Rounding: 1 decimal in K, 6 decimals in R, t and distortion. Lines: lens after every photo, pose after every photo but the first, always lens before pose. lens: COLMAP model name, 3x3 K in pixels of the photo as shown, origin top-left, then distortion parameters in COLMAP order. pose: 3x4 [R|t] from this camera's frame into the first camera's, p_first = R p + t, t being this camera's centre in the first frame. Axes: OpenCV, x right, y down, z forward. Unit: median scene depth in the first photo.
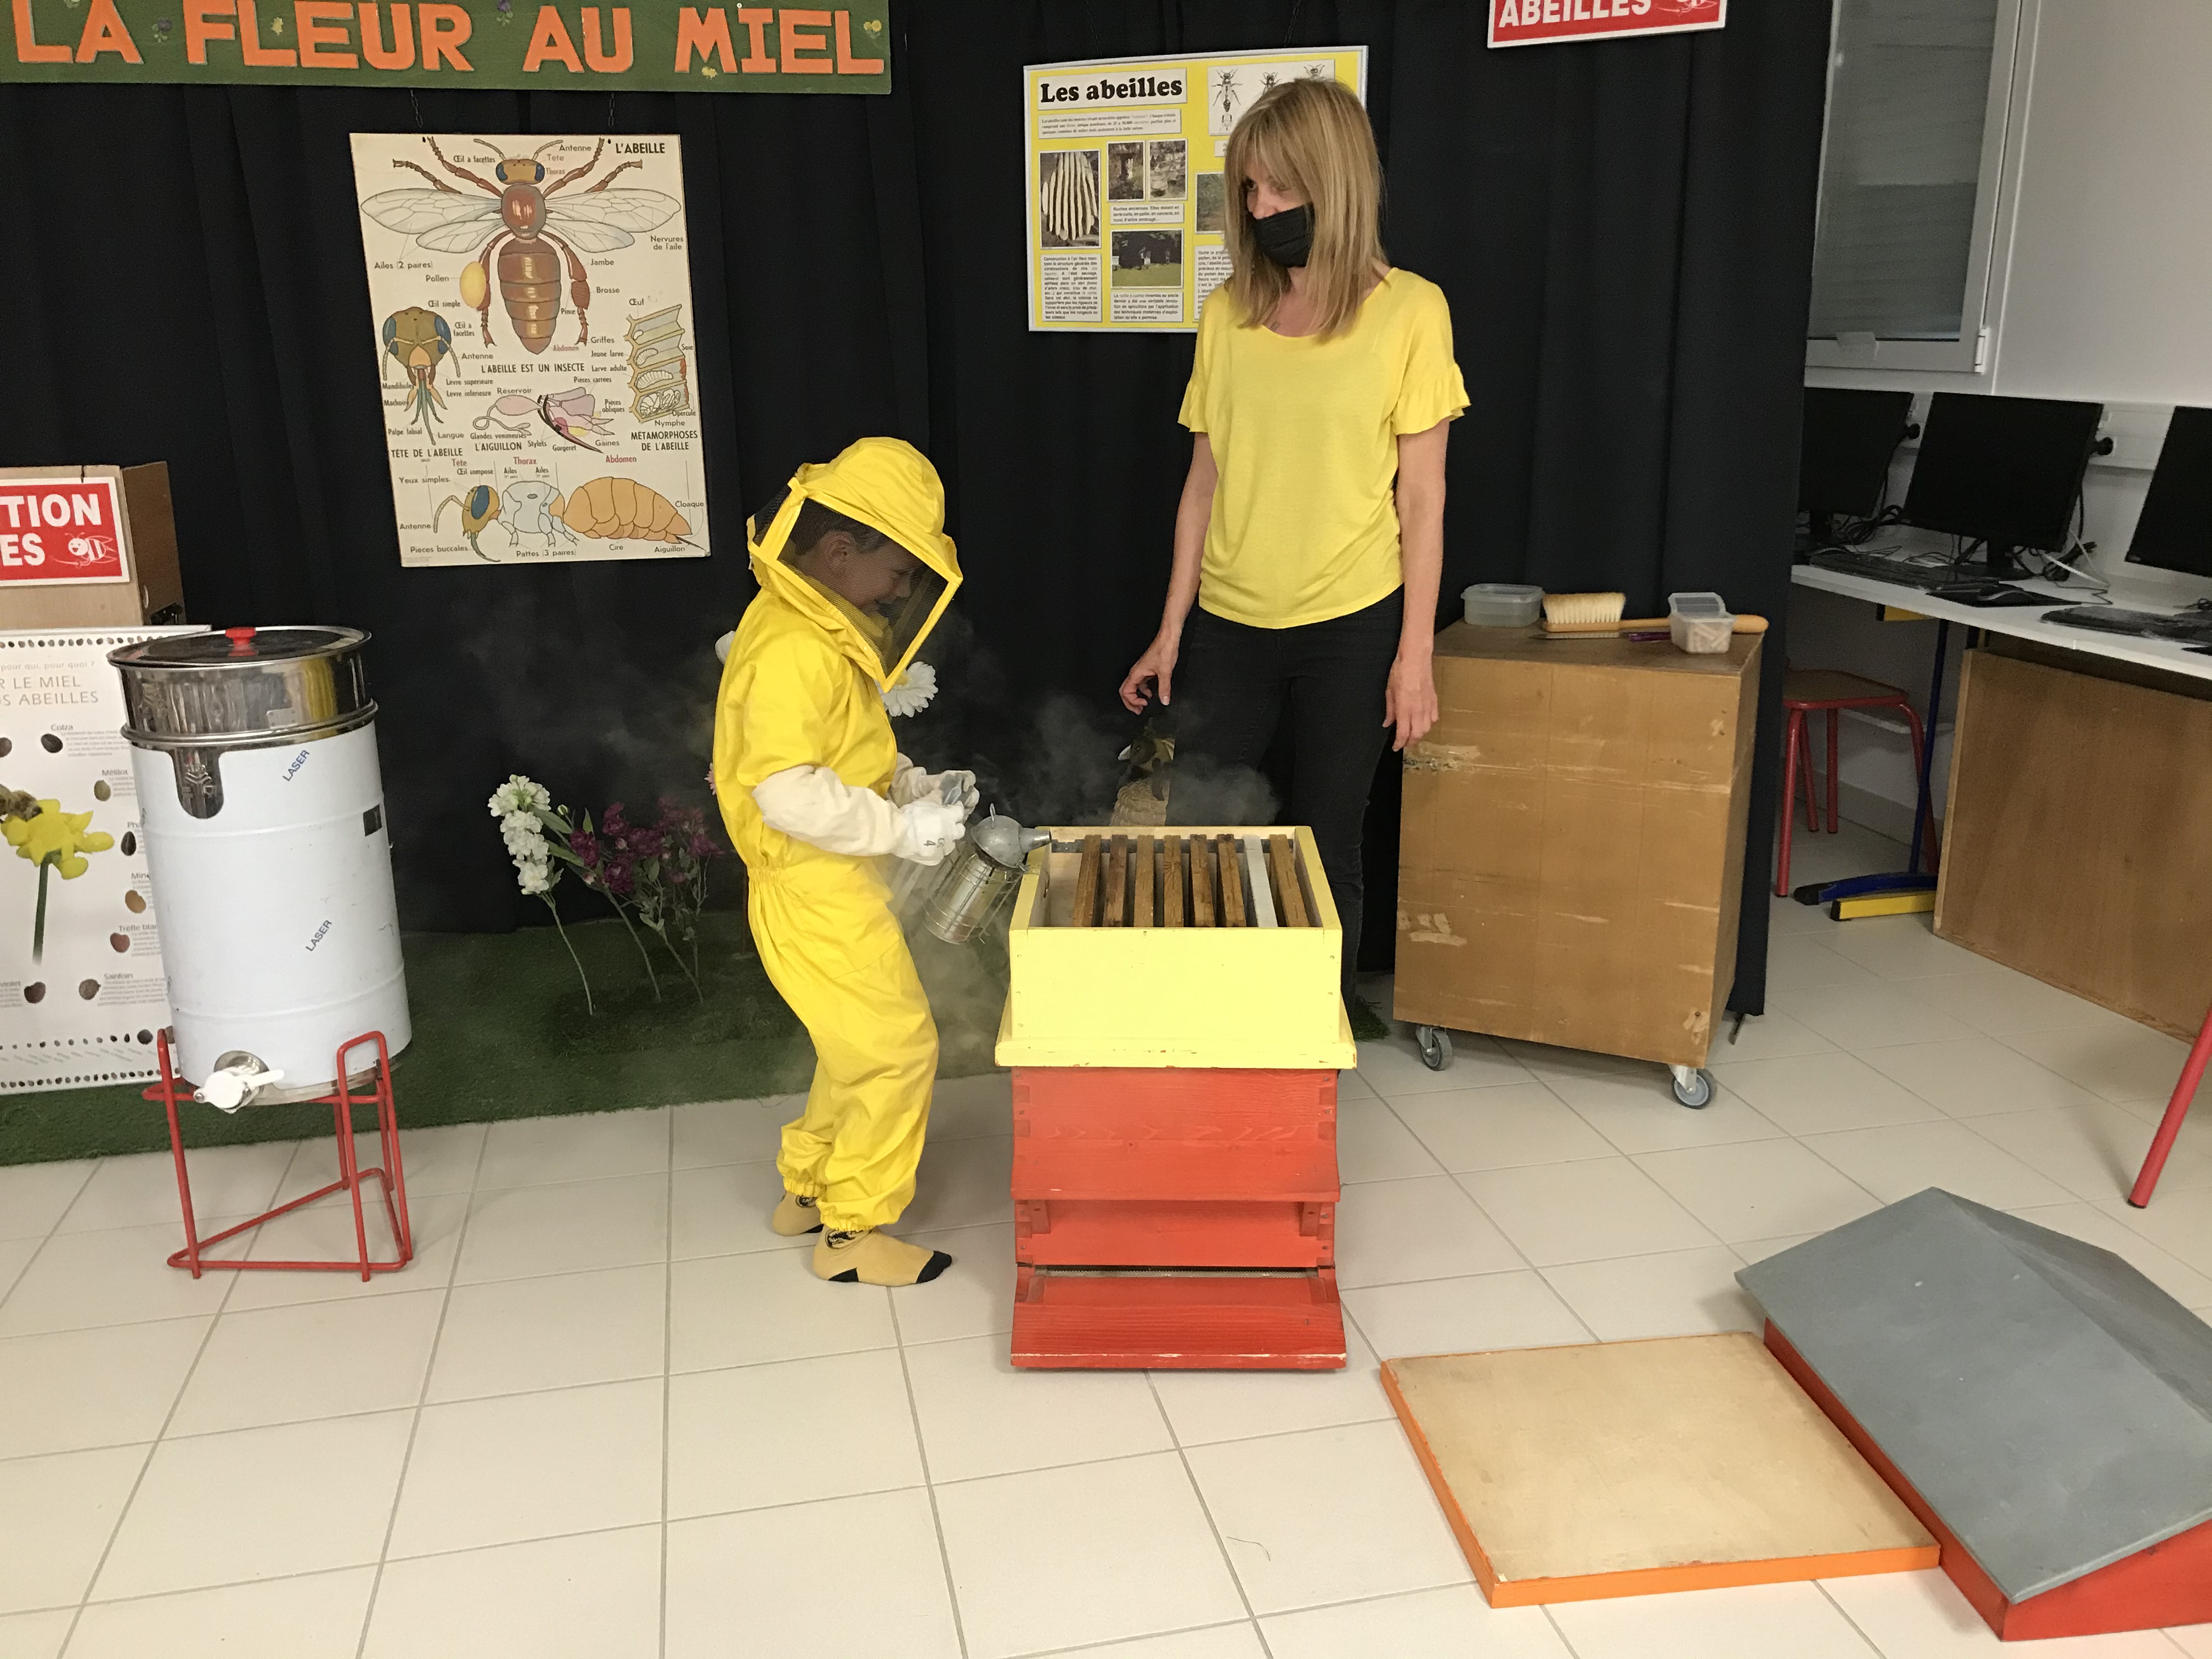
lens RADIAL K [[1830.9, 0, 1102.2], [0, 1830.9, 801.2], [0, 0, 1]] dist [0.034250, -0.033927]
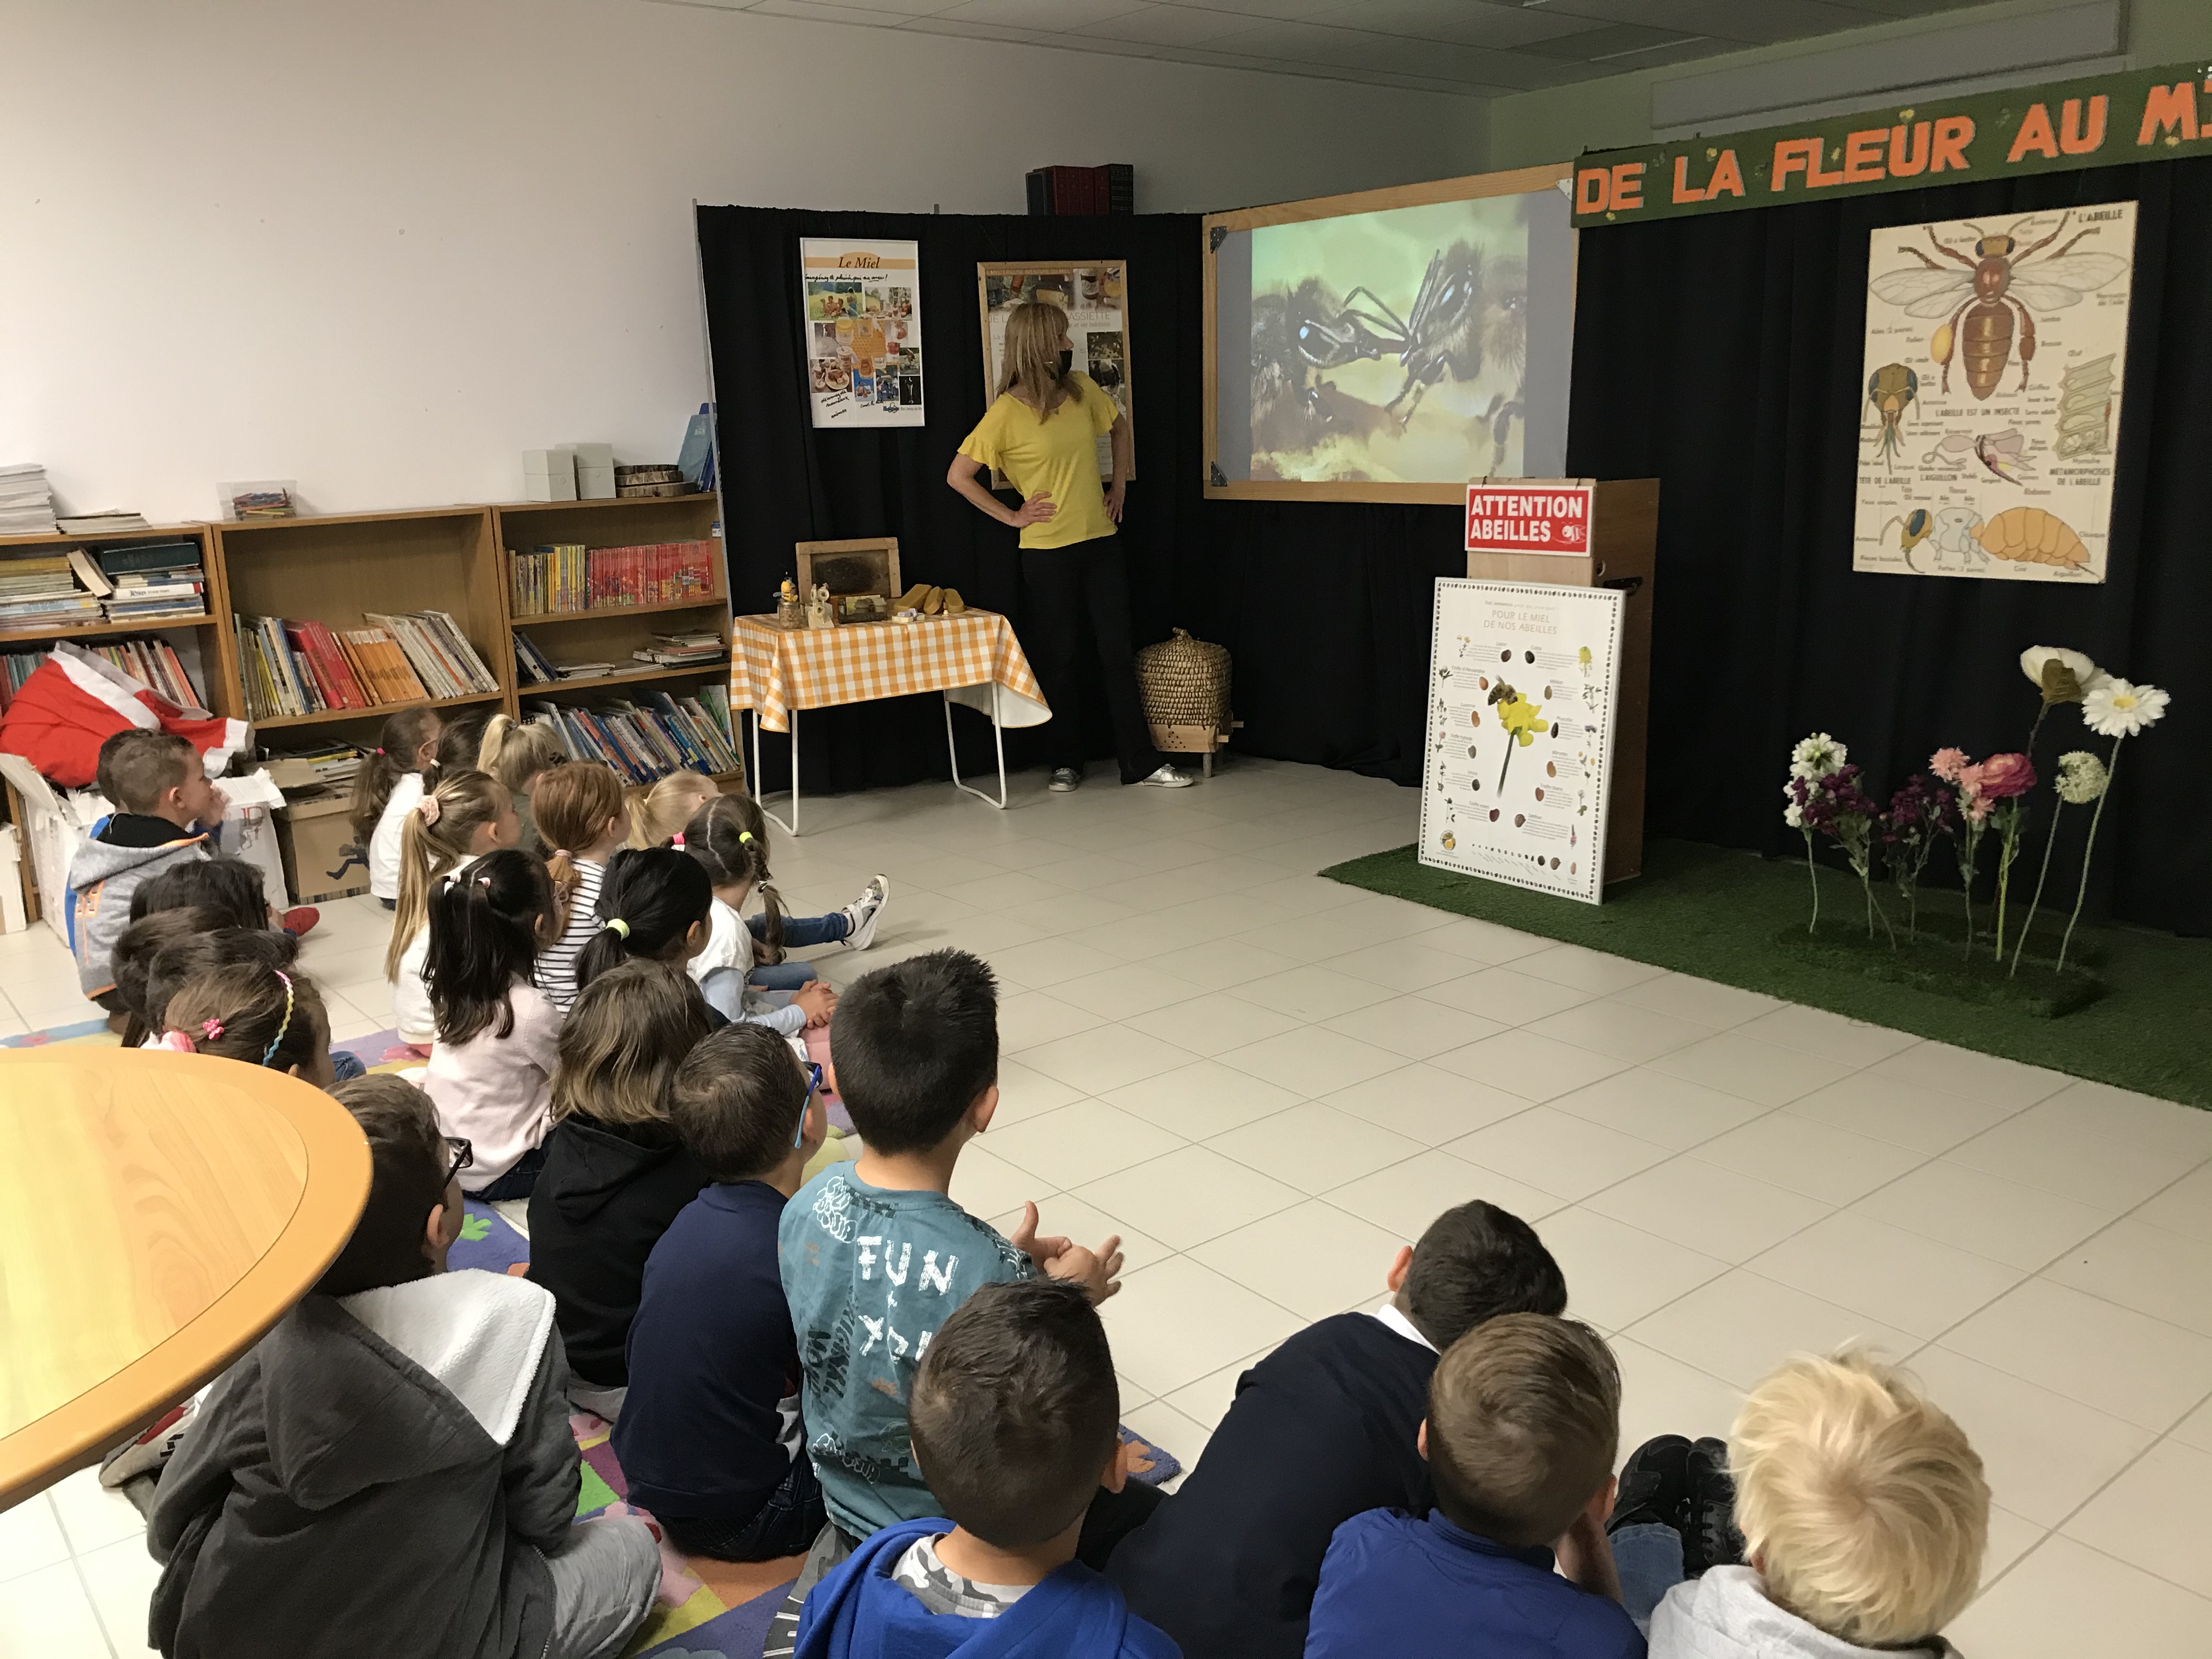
lens RADIAL K [[1830.9, 0, 1079.4], [0, 1830.9, 815.7], [0, 0, 1]] dist [0.034250, -0.033927]
pose [[0.435706, 0.195512, -0.878598, 0.540350], [-0.206215, 0.971844, 0.113997, 0.000061], [0.876148, 0.131511, 0.463756, -0.019217]]
